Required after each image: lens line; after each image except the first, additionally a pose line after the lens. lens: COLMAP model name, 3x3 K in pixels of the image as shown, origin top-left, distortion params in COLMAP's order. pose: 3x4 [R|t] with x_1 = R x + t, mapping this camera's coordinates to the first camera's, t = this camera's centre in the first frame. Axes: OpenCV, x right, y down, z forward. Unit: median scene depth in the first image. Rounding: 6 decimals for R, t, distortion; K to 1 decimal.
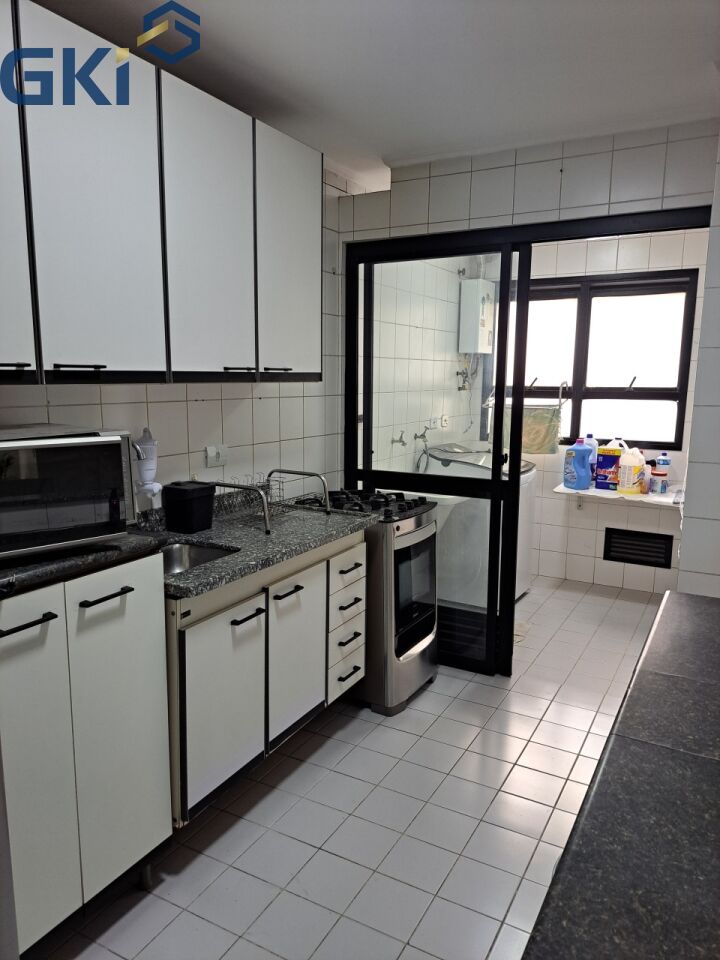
lens RADIAL K [[697.5, 0, 359.3], [0, 697.5, 497.2], [0, 0, 1]] dist [0.078376, -0.093730]
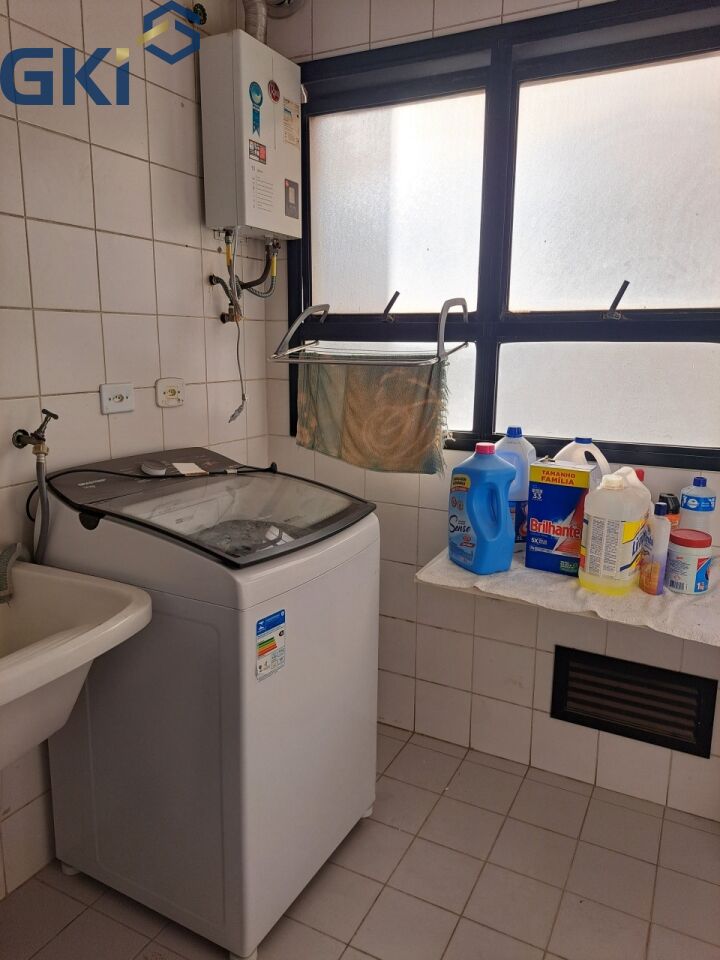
lens RADIAL K [[694.4, 0, 360.0], [0, 694.4, 480.0], [0, 0, 1]] dist [0.068710, -0.052526]
pose [[0.999476, -0.004471, 0.032063, 0.230424], [0.003681, 0.999689, 0.024657, -0.071051], [-0.032163, -0.024526, 0.999182, 0.612091]]
